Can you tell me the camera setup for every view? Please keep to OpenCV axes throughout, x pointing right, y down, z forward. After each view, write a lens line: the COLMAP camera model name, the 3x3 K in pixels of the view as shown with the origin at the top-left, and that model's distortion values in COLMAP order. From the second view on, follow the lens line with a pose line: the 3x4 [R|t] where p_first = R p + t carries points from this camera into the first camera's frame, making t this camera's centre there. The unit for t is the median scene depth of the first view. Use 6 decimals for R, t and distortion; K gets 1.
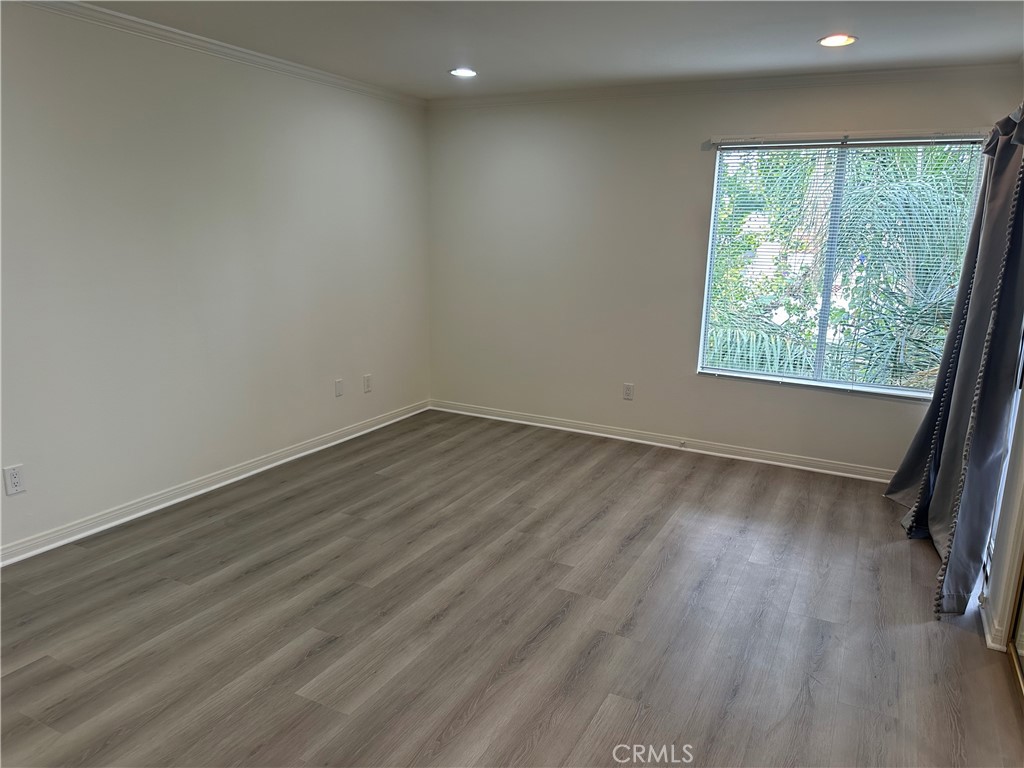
lens RADIAL K [[714.9, 0, 510.2], [0, 714.9, 384.7], [0, 0, 1]] dist [0.009625, -0.009791]
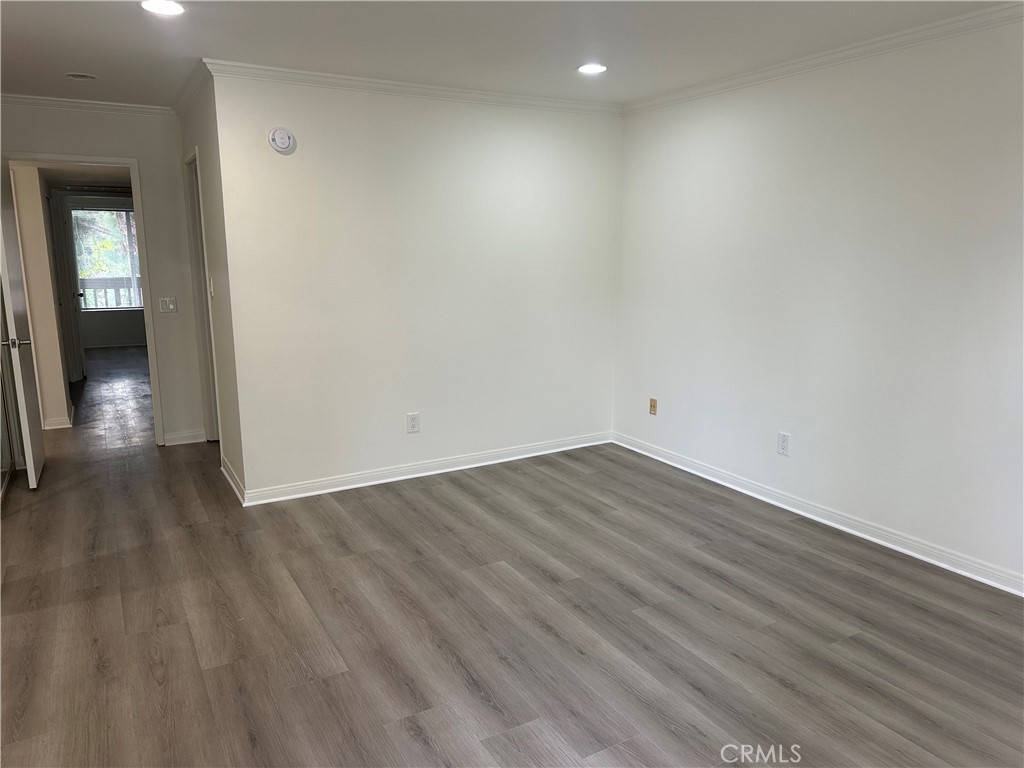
lens RADIAL K [[714.9, 0, 509.3], [0, 714.9, 385.6], [0, 0, 1]] dist [0.009625, -0.009791]
pose [[-0.550327, 0.129964, -0.824773, 0.625167], [-0.184345, 0.944522, 0.271836, -0.223750], [0.814345, 0.301641, -0.495838, 1.203682]]
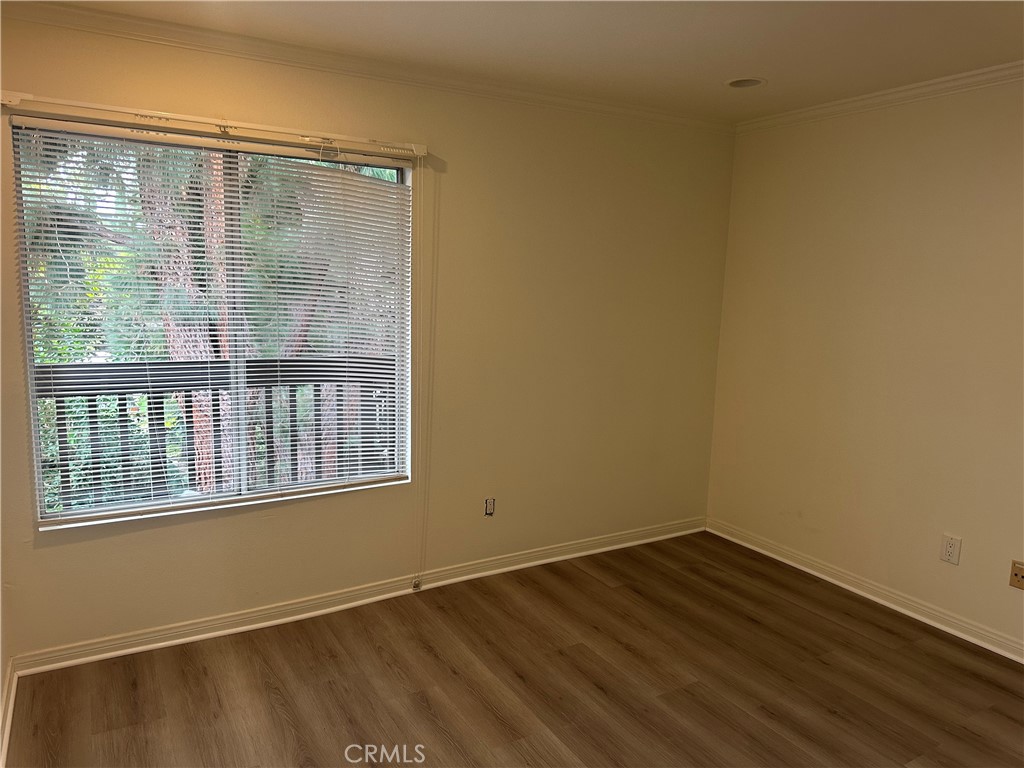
lens RADIAL K [[714.9, 0, 514.9], [0, 714.9, 384.5], [0, 0, 1]] dist [0.009625, -0.009791]
pose [[-0.516640, 0.069566, -0.853372, 0.526336], [-0.230414, 0.948628, 0.216827, -0.185512], [0.824616, 0.308651, -0.474070, 1.006403]]
